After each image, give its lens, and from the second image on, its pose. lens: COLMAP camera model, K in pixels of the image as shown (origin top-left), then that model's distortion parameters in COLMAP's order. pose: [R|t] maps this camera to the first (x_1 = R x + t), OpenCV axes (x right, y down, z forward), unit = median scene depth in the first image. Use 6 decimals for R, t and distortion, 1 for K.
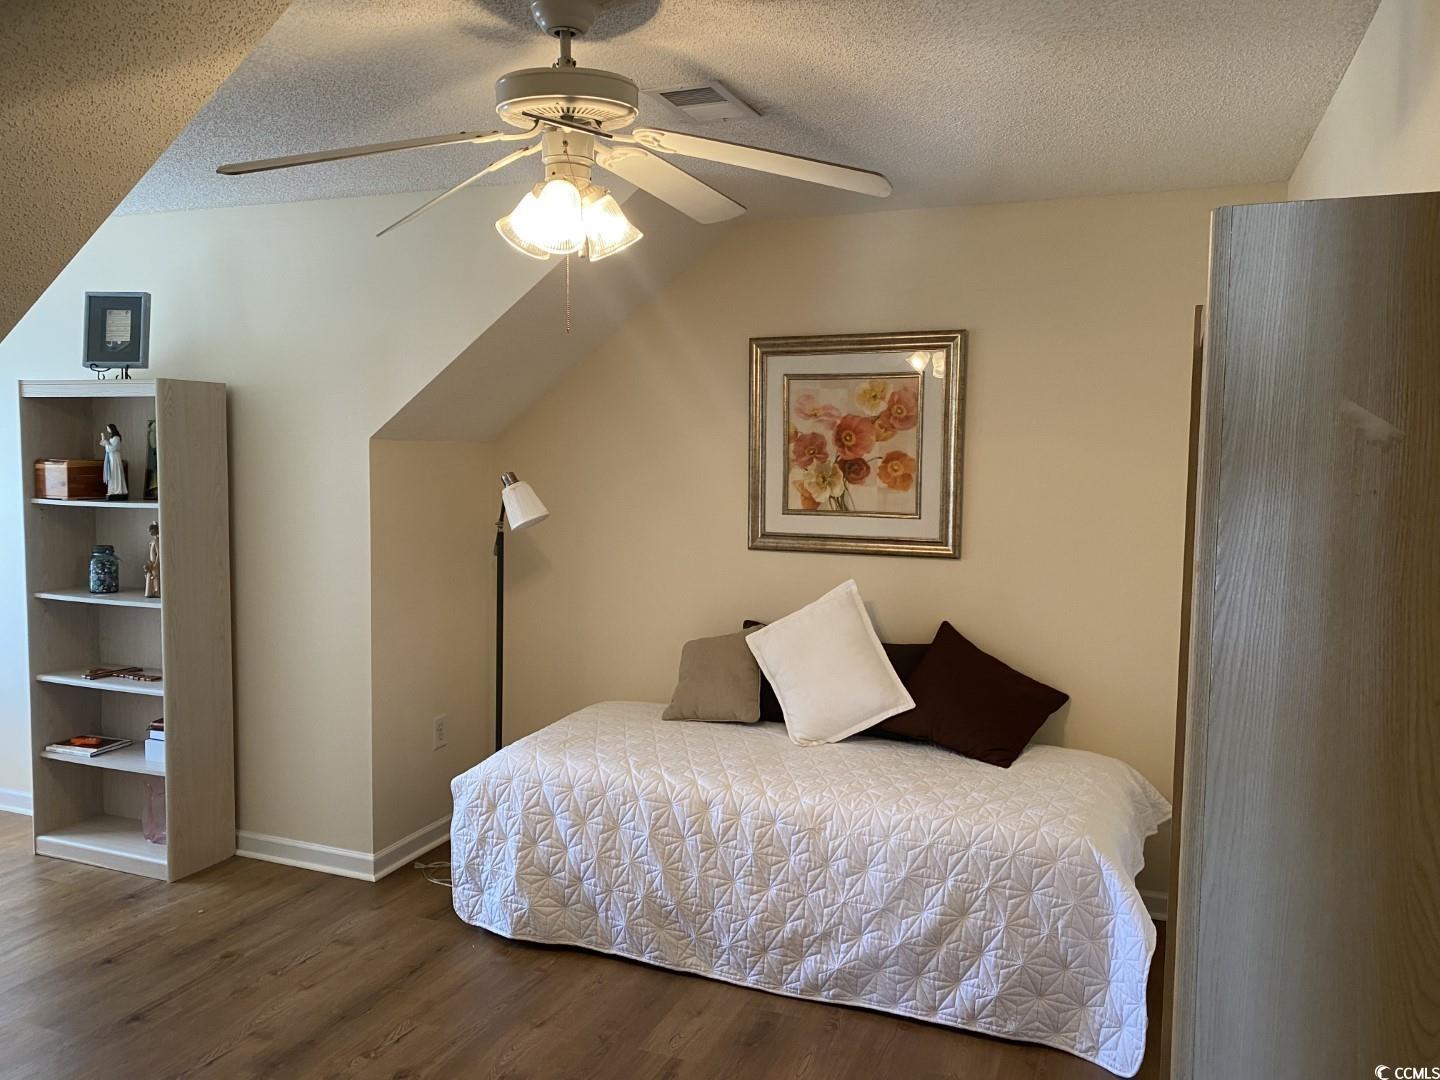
lens RADIAL K [[1108.8, 0, 718.4], [0, 1108.8, 536.9], [0, 0, 1]] dist [0.045128, -0.047629]
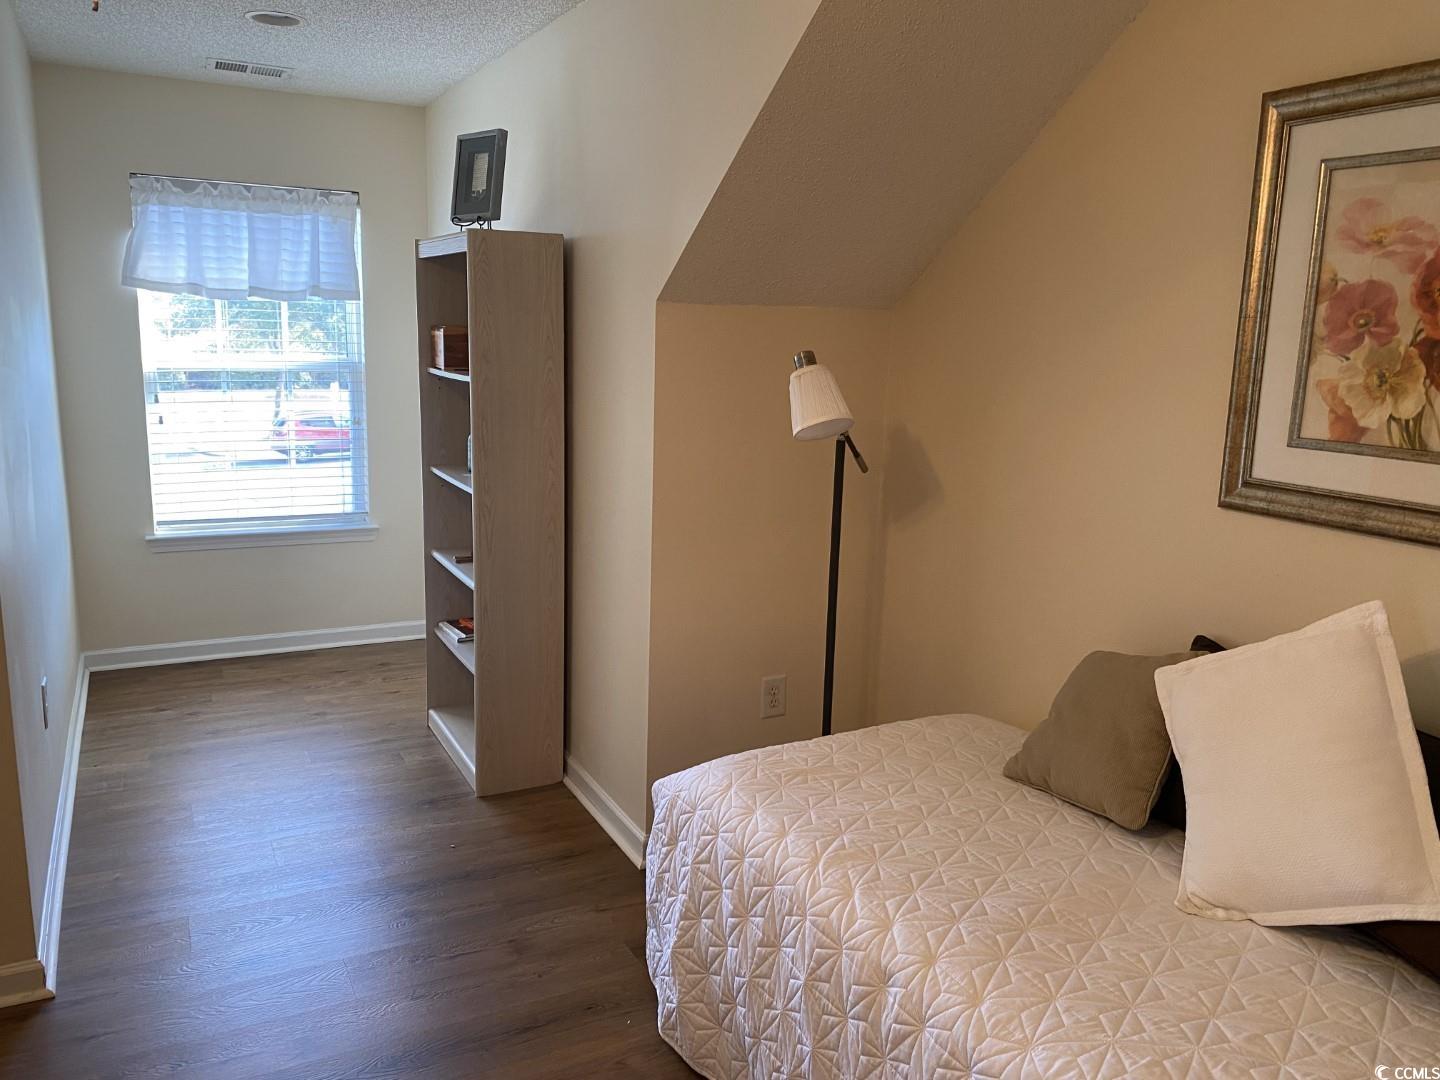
lens RADIAL K [[1108.8, 0, 677.7], [0, 1108.8, 543.3], [0, 0, 1]] dist [0.045128, -0.047629]
pose [[0.741317, 0.138035, -0.656807, 0.196912], [-0.064741, 0.988765, 0.134728, -0.027935], [0.668025, -0.057354, 0.741925, 0.438254]]
